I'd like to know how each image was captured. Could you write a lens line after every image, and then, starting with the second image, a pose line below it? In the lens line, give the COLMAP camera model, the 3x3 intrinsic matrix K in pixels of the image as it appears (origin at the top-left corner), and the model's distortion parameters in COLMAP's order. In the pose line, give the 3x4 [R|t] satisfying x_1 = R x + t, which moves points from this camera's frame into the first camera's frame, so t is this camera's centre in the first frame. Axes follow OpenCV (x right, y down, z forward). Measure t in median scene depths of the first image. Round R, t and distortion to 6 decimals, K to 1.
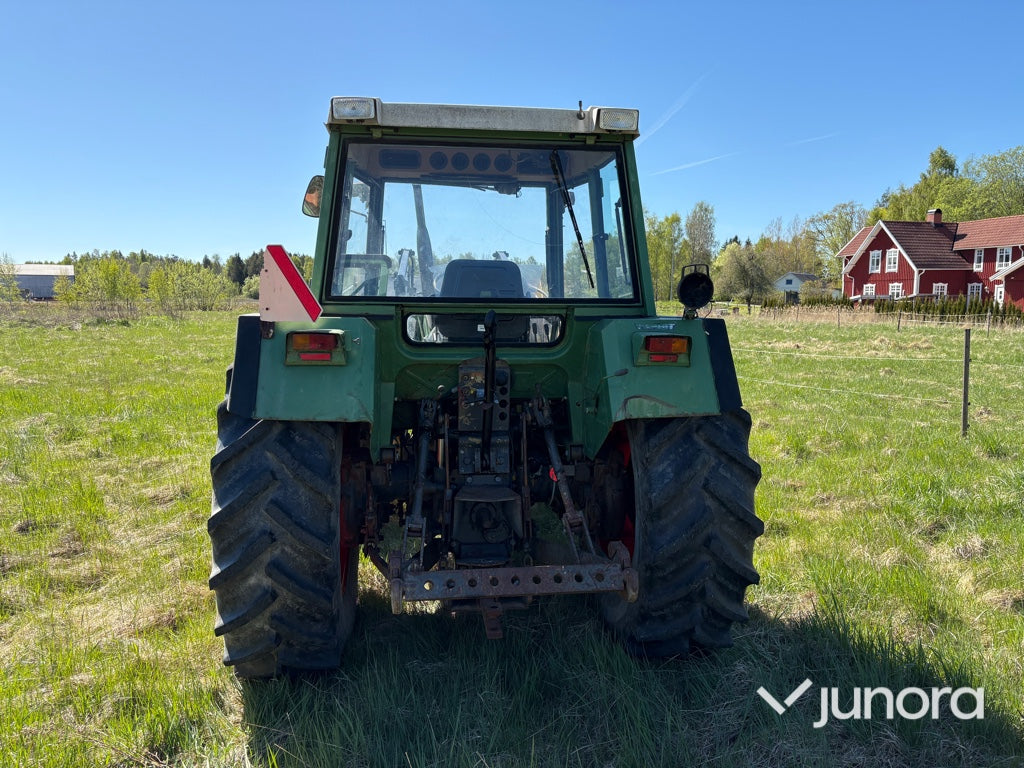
lens RADIAL K [[776.8, 0, 512.0], [0, 776.8, 384.0], [0, 0, 1]] dist [0.054330, -0.052430]
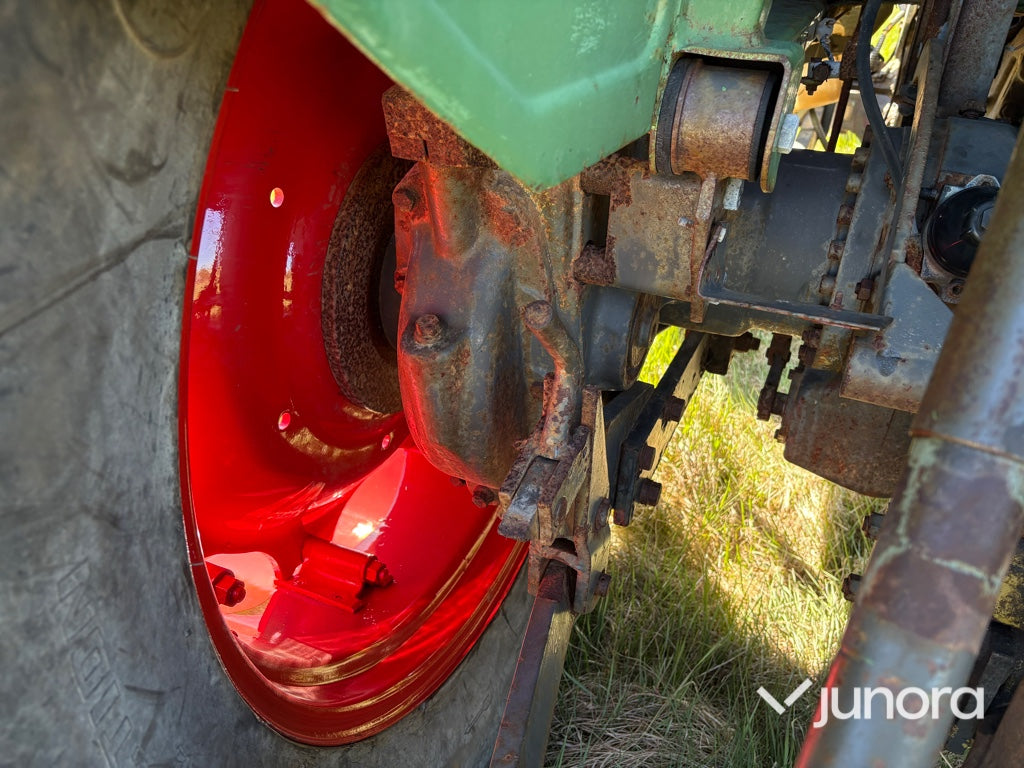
lens RADIAL K [[775.8, 0, 516.4], [0, 775.8, 388.4], [0, 0, 1]] dist [0.055280, -0.057392]
pose [[0.861054, 0.279715, -0.424671, -0.115430], [-0.071335, 0.893306, 0.443751, 0.073956], [0.503485, -0.351800, 0.789138, 0.835663]]
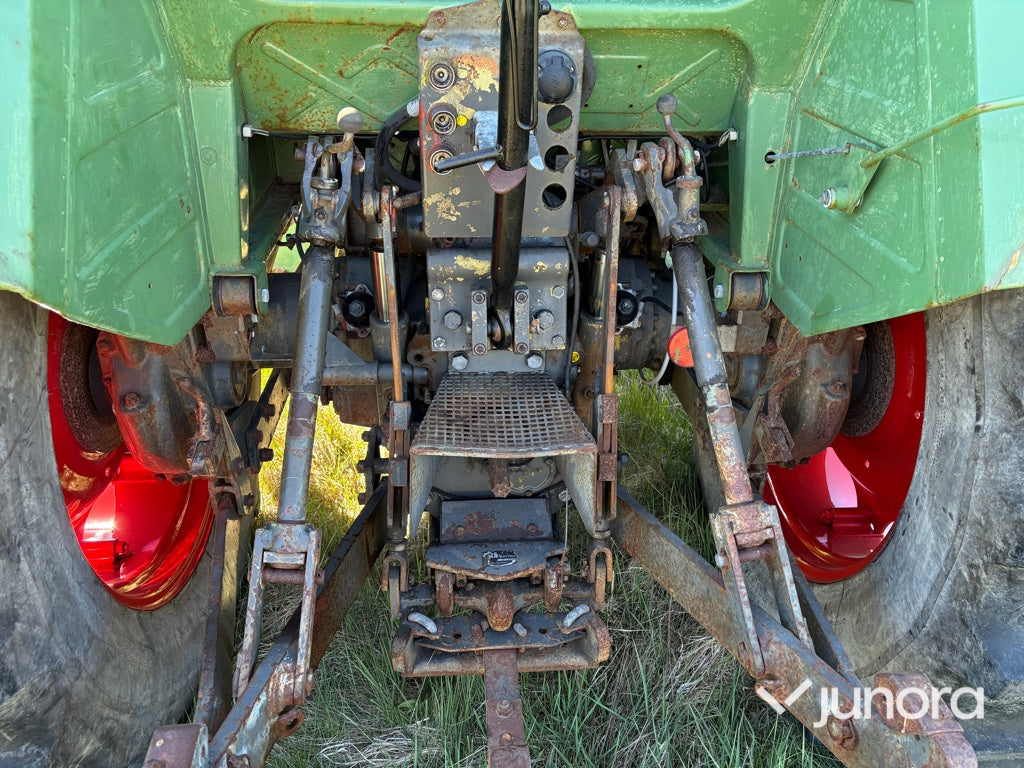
lens RADIAL K [[784.7, 0, 510.3], [0, 784.7, 397.0], [0, 0, 1]] dist [0.023409, 0.001526]
pose [[0.998604, 0.037227, -0.037476, -0.014427], [-0.018295, 0.909290, 0.415761, -0.021216], [0.049554, -0.414495, 0.908702, 0.633654]]
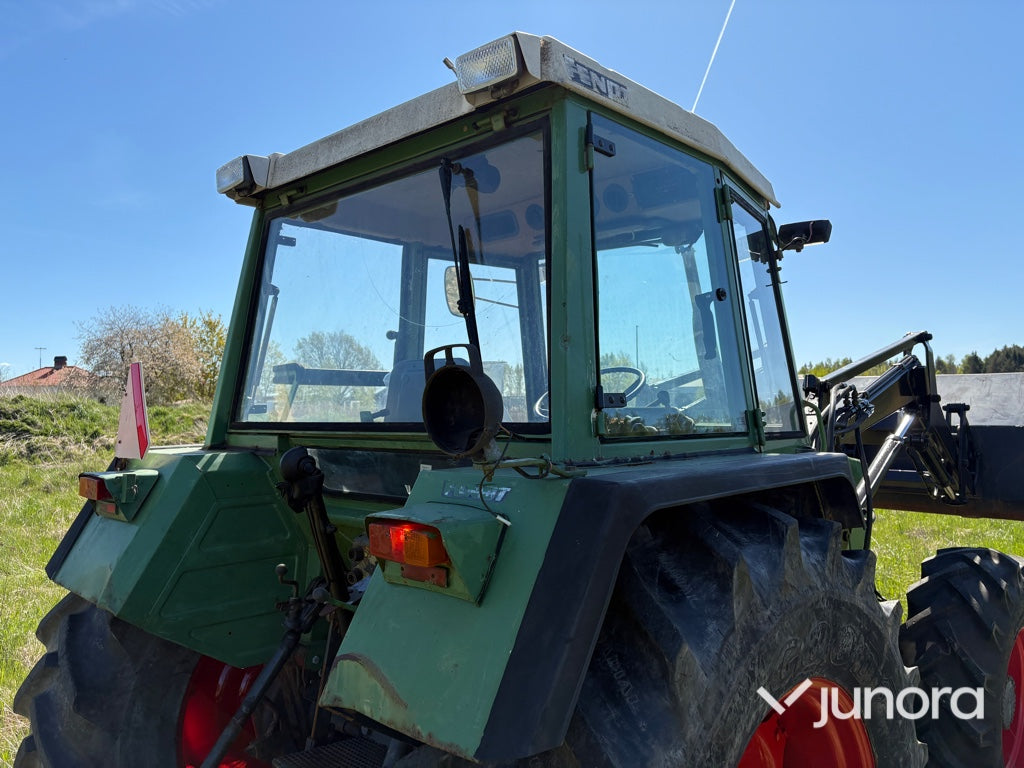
lens RADIAL K [[775.8, 0, 516.4], [0, 775.8, 388.4], [0, 0, 1]] dist [0.055280, -0.057392]
pose [[0.641011, -0.034945, -0.766736, 0.480821], [-0.062752, 0.993233, -0.097729, -0.082210], [0.764962, 0.110759, 0.634480, 0.669211]]
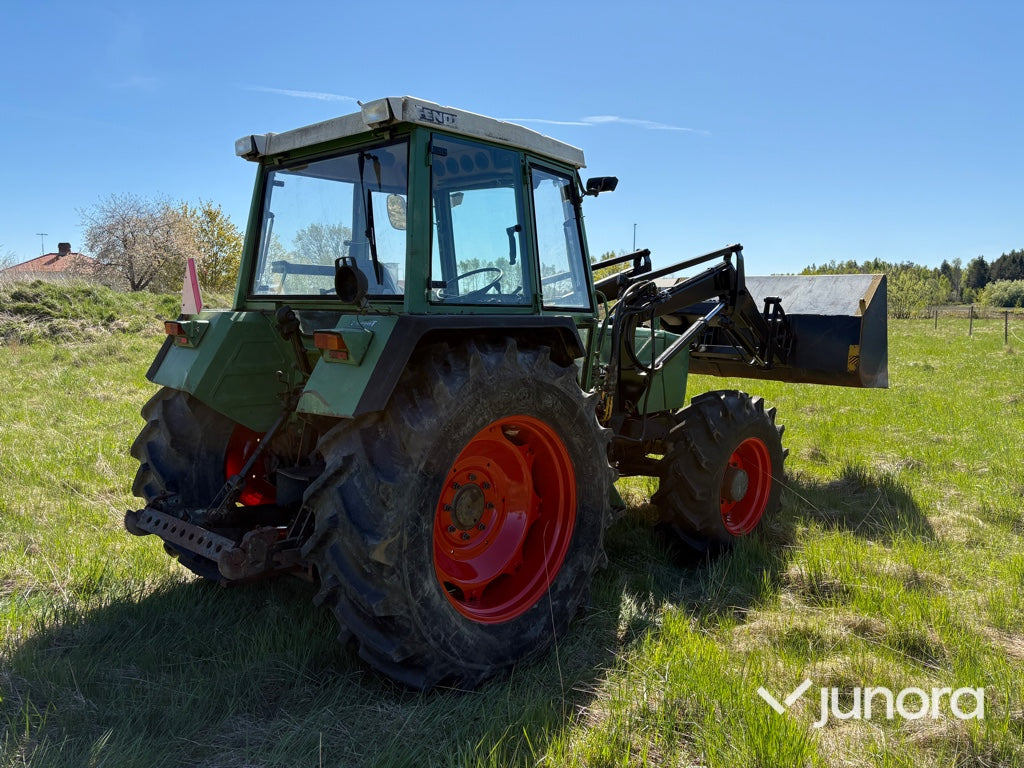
lens RADIAL K [[770.6, 0, 504.1], [0, 770.6, 389.4], [0, 0, 1]] dist [0.098159, -0.124732]
pose [[0.628202, 0.081102, -0.773812, 0.946704], [-0.084031, 0.995807, 0.036150, -0.037595], [0.773499, 0.042314, 0.632383, 0.481459]]
